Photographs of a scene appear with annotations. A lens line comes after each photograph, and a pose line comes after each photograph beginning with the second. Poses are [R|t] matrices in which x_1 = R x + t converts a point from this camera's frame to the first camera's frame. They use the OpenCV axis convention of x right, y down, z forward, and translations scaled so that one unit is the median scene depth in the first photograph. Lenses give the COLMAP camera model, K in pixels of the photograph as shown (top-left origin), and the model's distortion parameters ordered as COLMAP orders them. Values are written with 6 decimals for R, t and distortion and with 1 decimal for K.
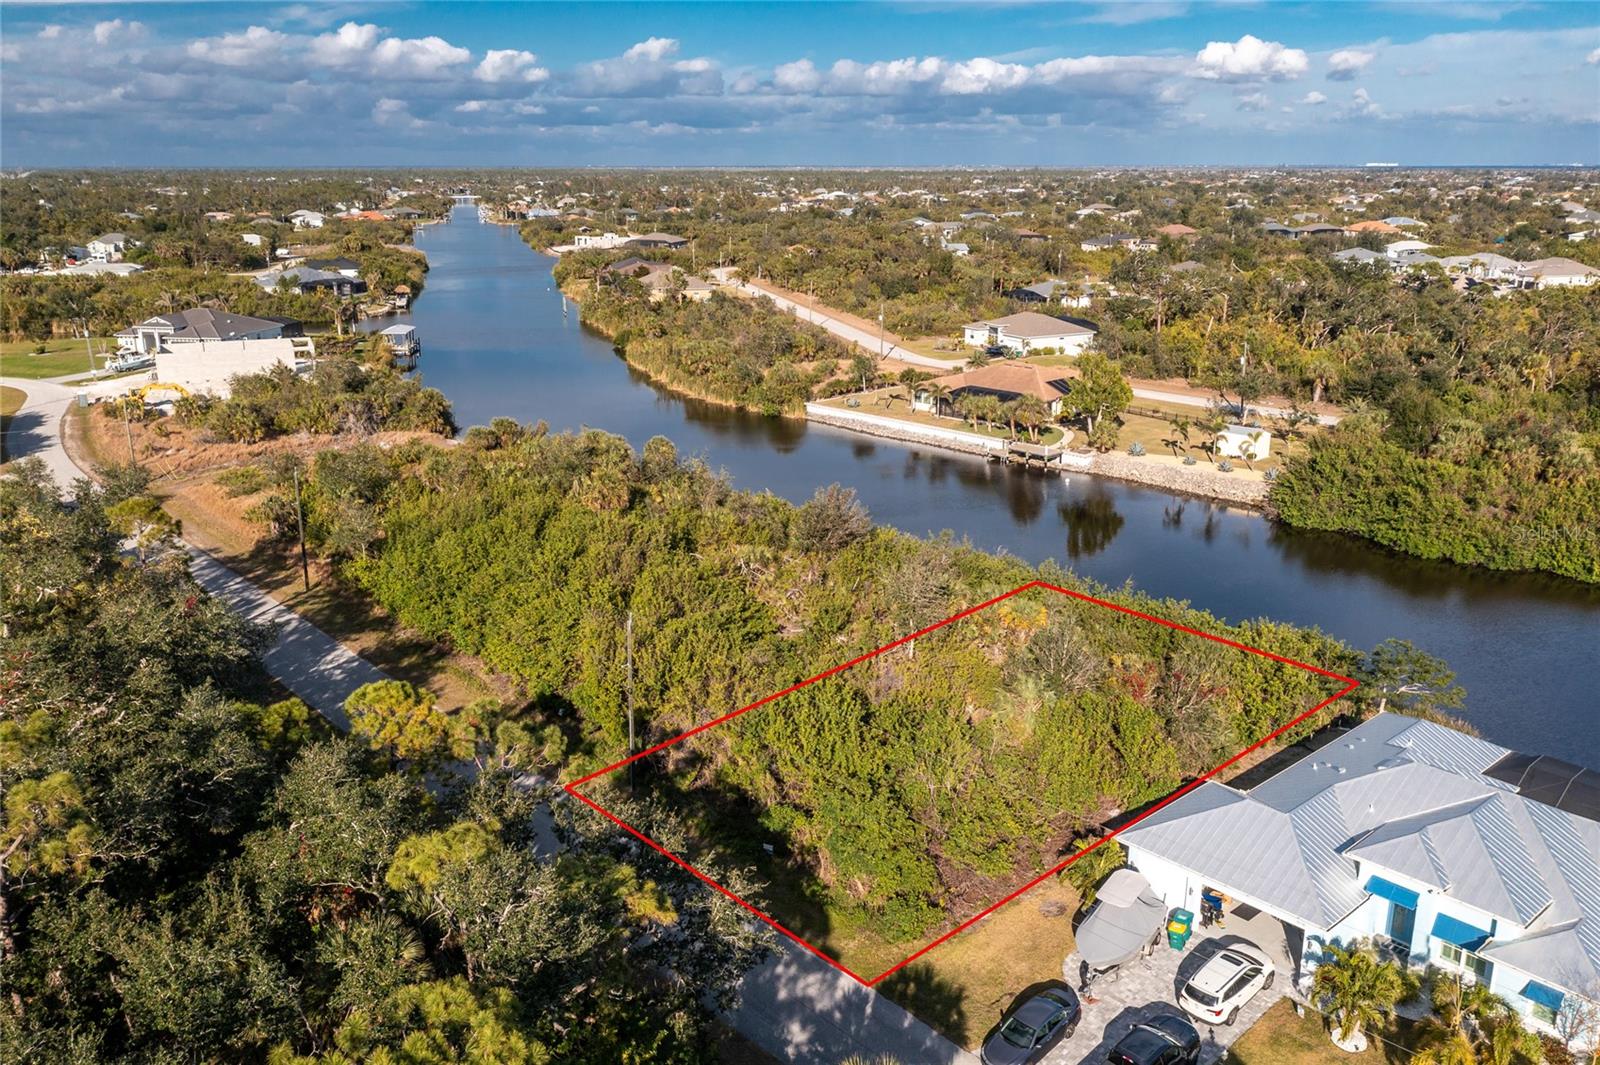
lens RADIAL K [[1285.8, 0, 800.0], [0, 1285.8, 532.5], [0, 0, 1]] dist [-0.001599, -0.001839]
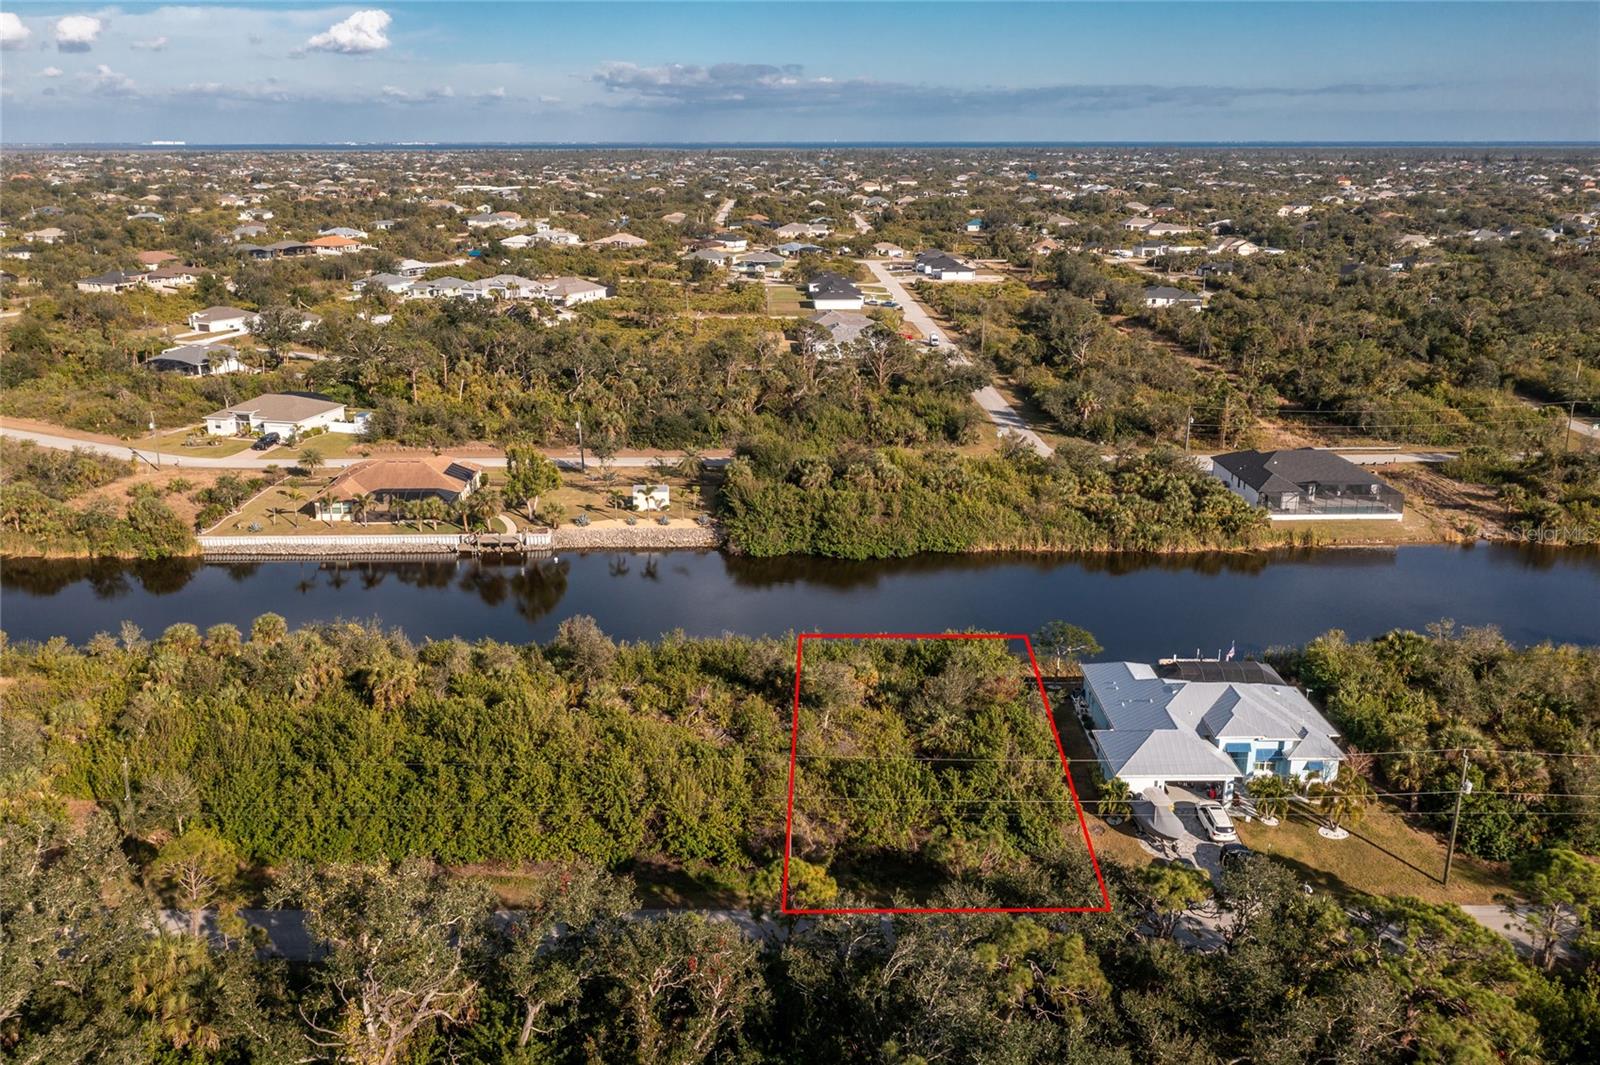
lens RADIAL K [[1290.6, 0, 800.0], [0, 1290.6, 532.5], [0, 0, 1]] dist [-0.004109, -0.001750]
pose [[0.659582, -0.215623, 0.720041, -0.444291], [0.204928, 0.973265, 0.103733, -0.128555], [-0.723157, 0.079136, 0.686135, 0.029384]]
